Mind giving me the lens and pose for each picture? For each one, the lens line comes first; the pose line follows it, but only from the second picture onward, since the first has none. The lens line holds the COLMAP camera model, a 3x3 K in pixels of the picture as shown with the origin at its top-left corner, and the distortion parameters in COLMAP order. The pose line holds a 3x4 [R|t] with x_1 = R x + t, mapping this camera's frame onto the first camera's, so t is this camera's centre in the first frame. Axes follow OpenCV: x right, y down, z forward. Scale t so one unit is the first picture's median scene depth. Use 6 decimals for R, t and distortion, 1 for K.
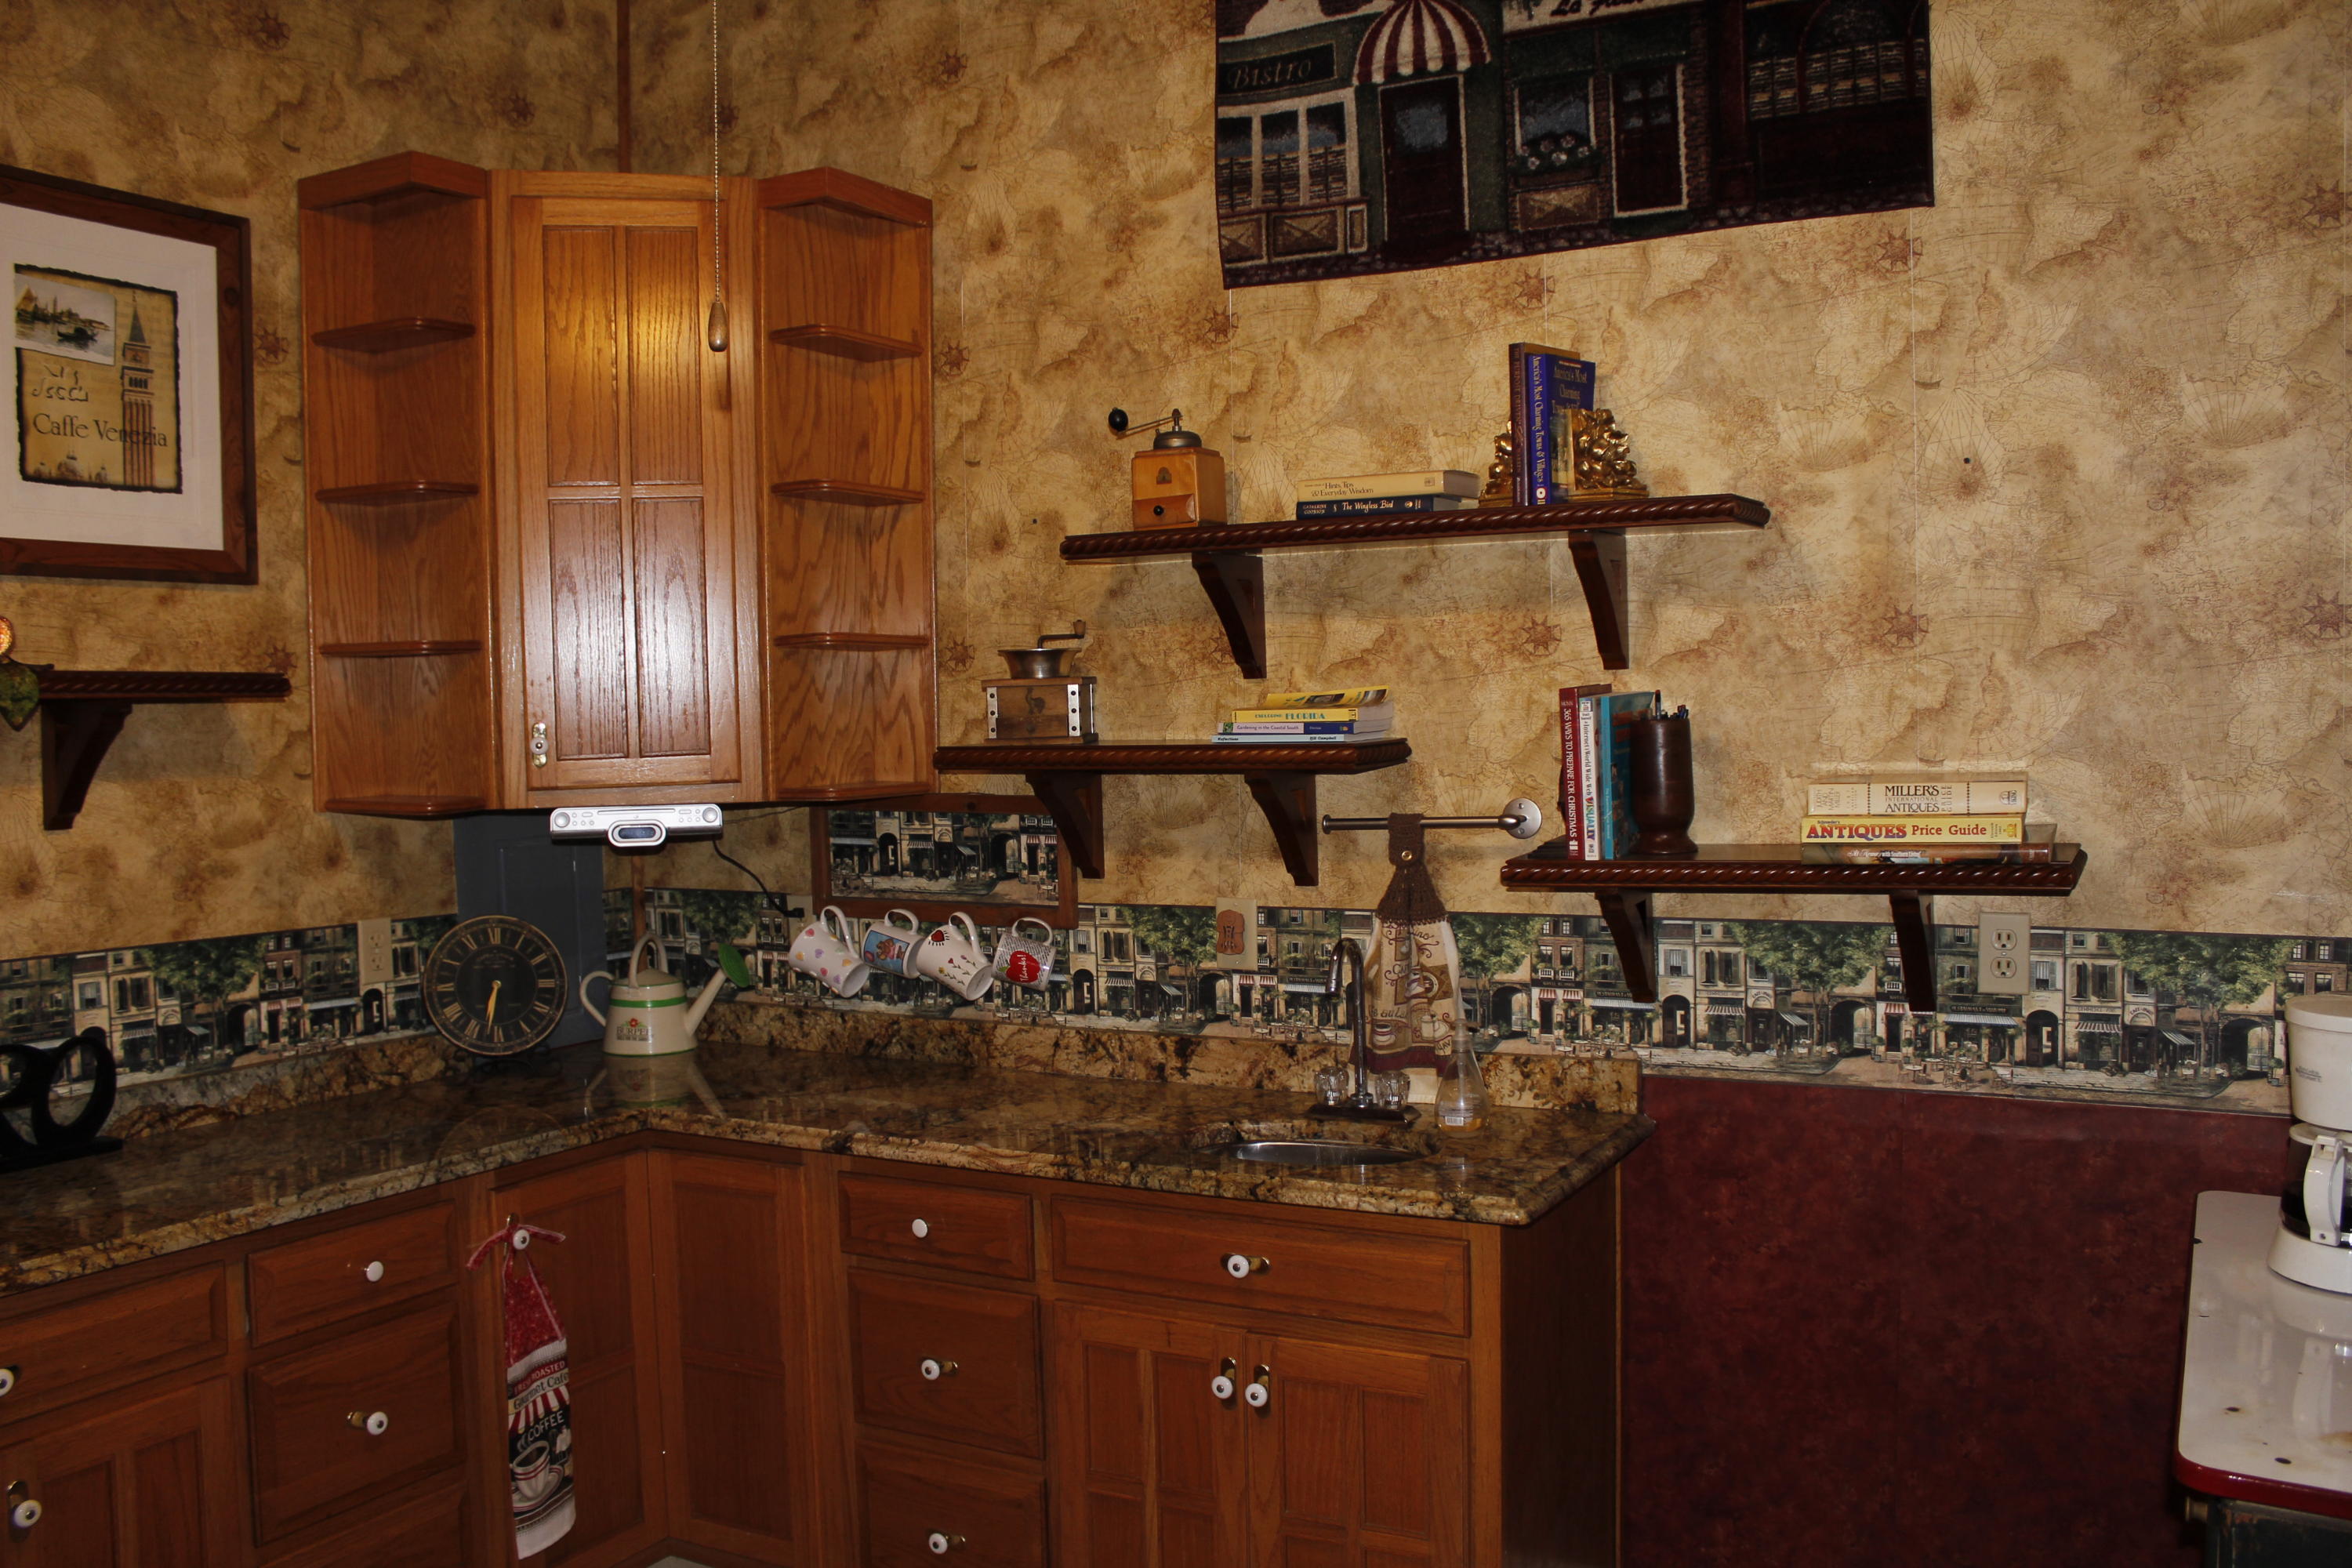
lens RADIAL K [[1919.5, 0, 1176.0], [0, 1919.5, 784.0], [0, 0, 1]] dist [-0.168203, 0.153621]
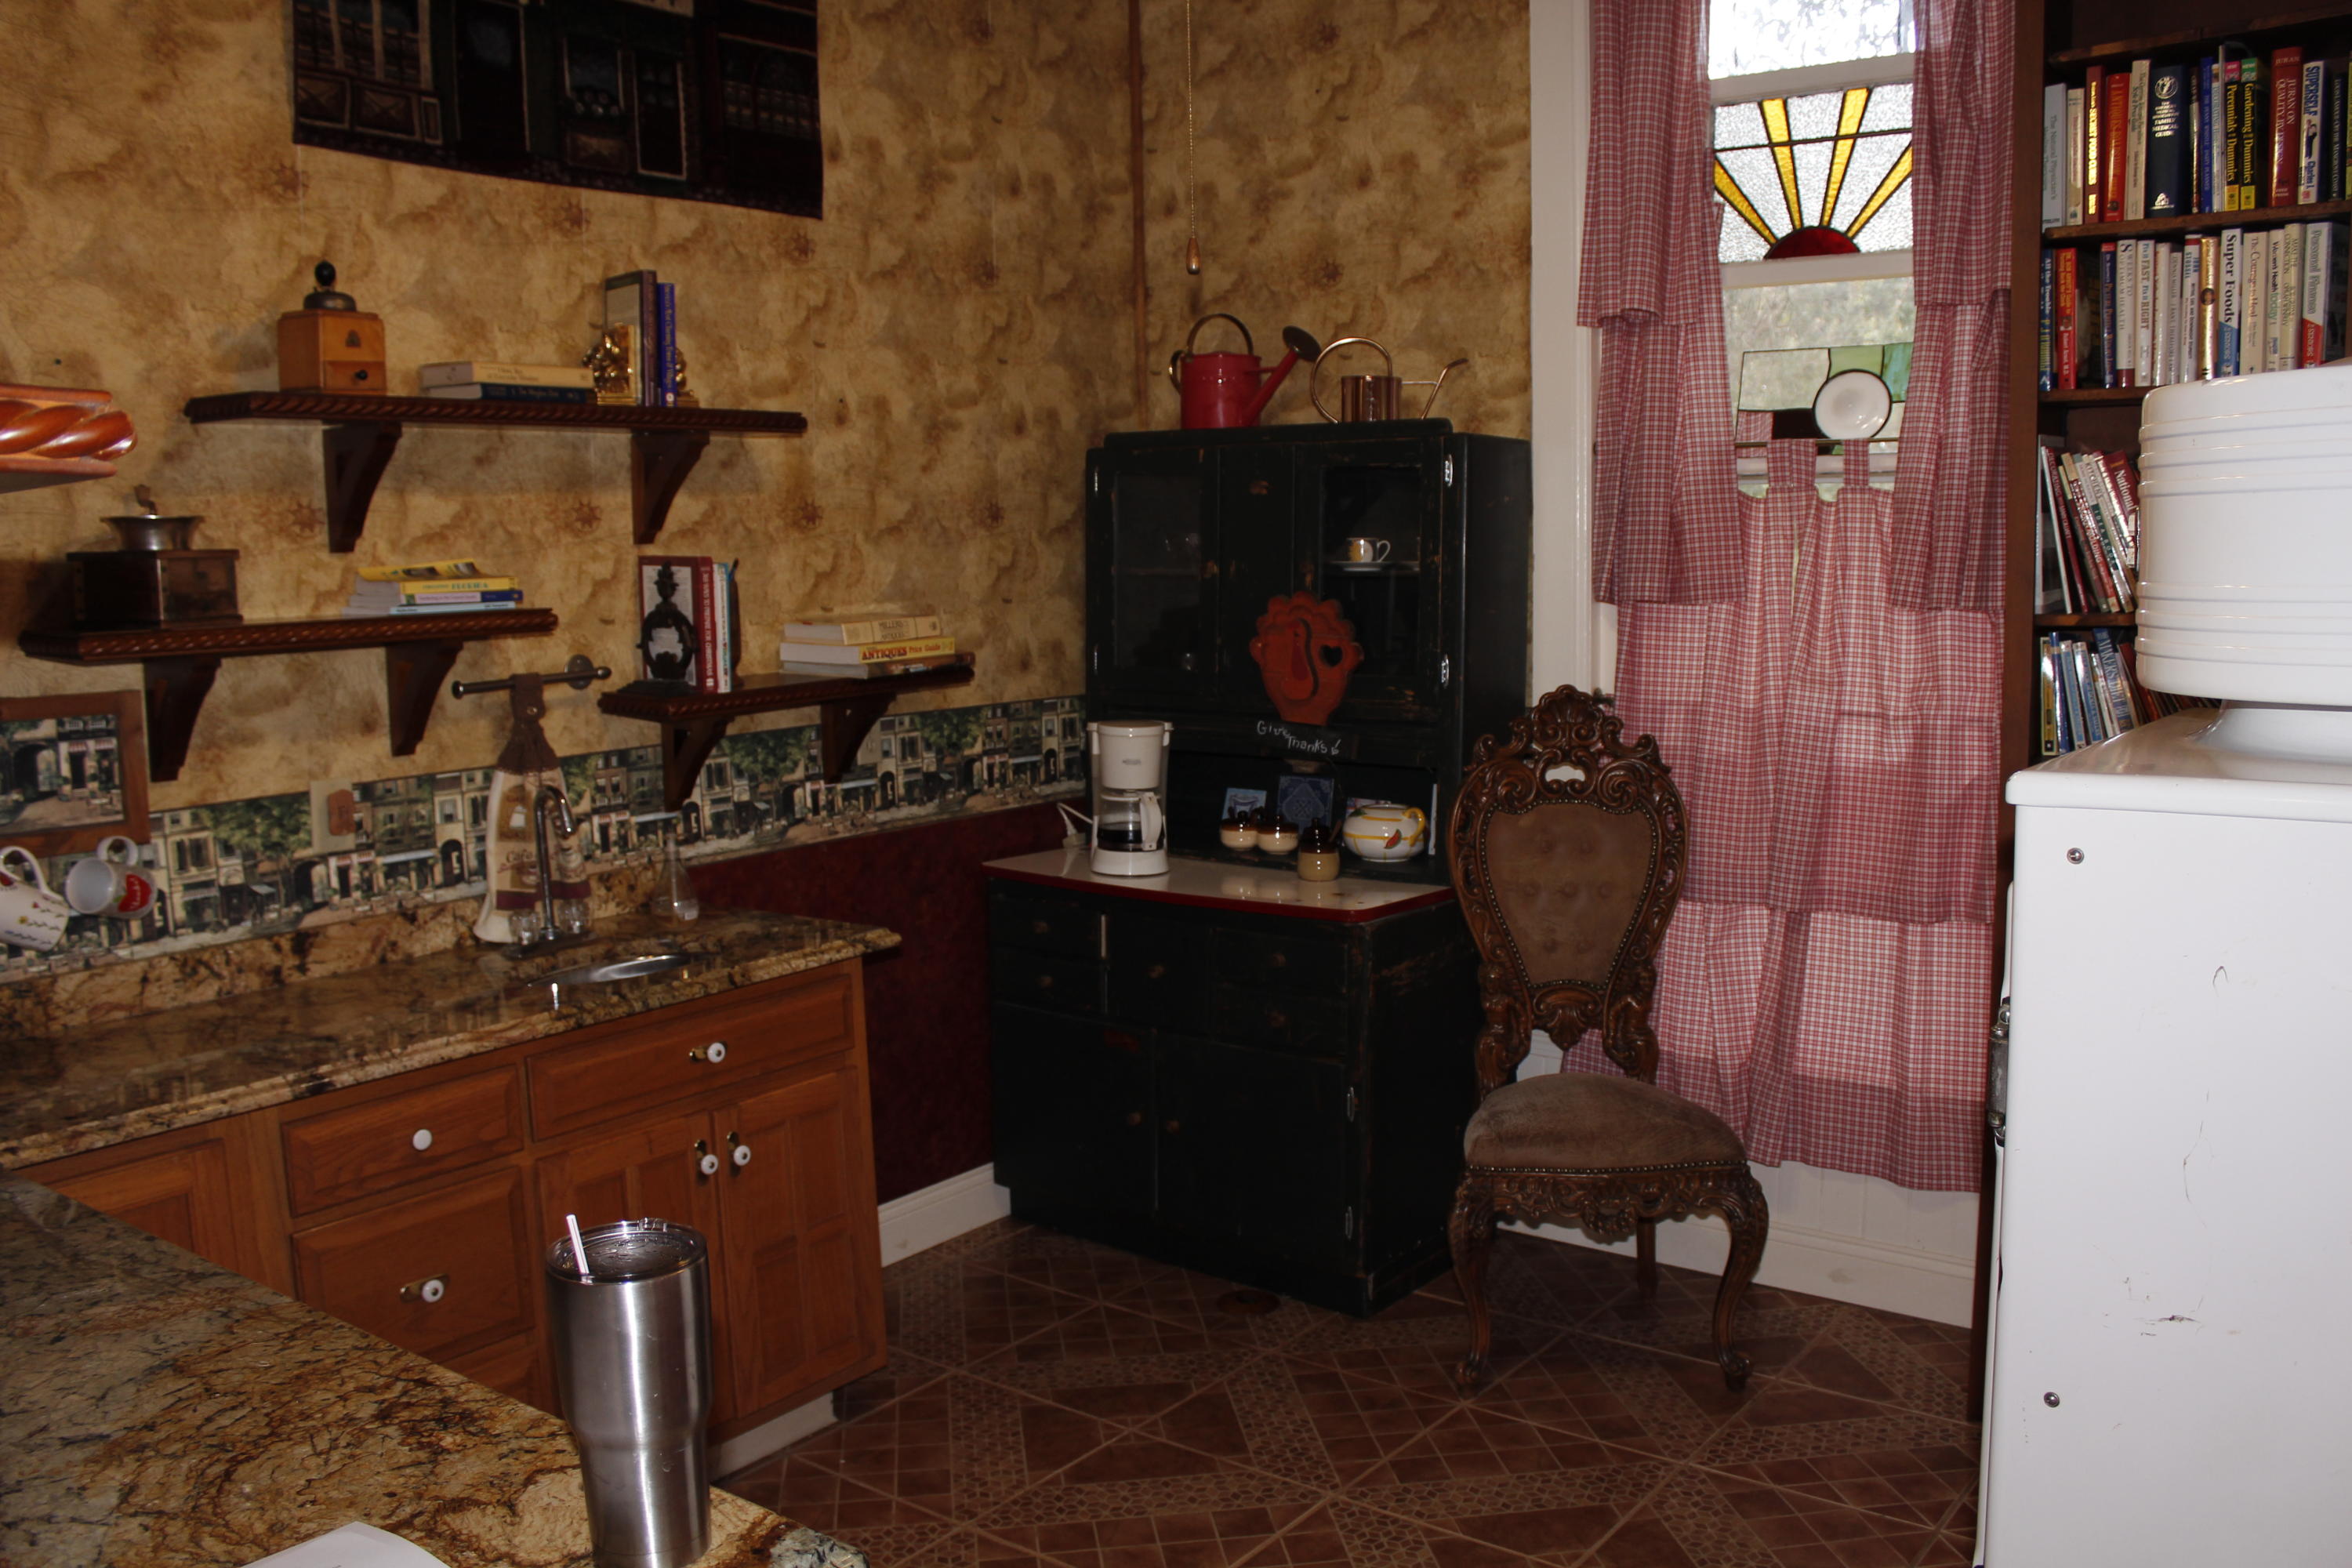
lens RADIAL K [[1919.5, 0, 1176.0], [0, 1919.5, 784.0], [0, 0, 1]] dist [-0.168203, 0.153621]
pose [[0.157290, -0.103919, 0.982070, -0.881841], [0.064750, 0.993393, 0.094747, 0.000115], [-0.985428, 0.048687, 0.162979, 0.446319]]
